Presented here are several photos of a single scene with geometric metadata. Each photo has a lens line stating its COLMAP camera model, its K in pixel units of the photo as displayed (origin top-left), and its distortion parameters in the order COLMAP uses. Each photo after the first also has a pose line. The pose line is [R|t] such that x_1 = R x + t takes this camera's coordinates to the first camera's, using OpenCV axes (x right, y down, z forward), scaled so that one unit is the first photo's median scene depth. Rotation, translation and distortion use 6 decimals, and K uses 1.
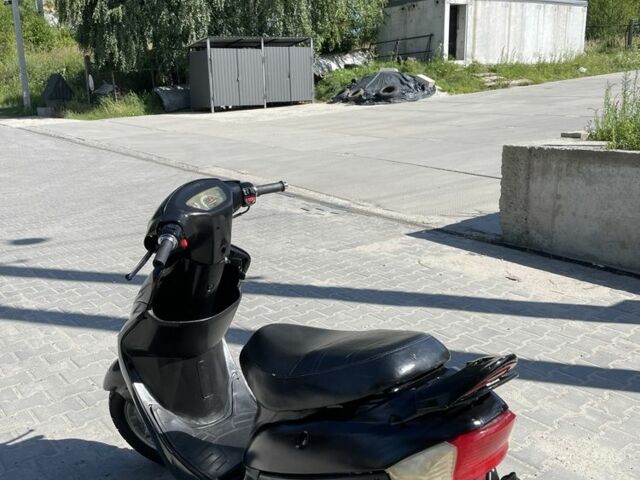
lens RADIAL K [[640.4, 0, 323.8], [0, 640.4, 240.5], [0, 0, 1]] dist [0.100959, -0.197145]
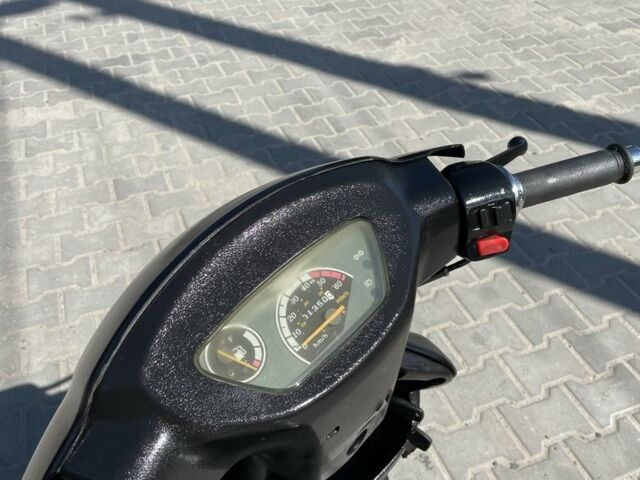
lens RADIAL K [[640.4, 0, 323.8], [0, 640.4, 240.5], [0, 0, 1]] dist [0.100959, -0.197145]
pose [[0.943140, 0.211130, -0.256730, -0.050169], [-0.075273, 0.887962, 0.453716, -0.079487], [0.323759, -0.408593, 0.853365, 0.336897]]
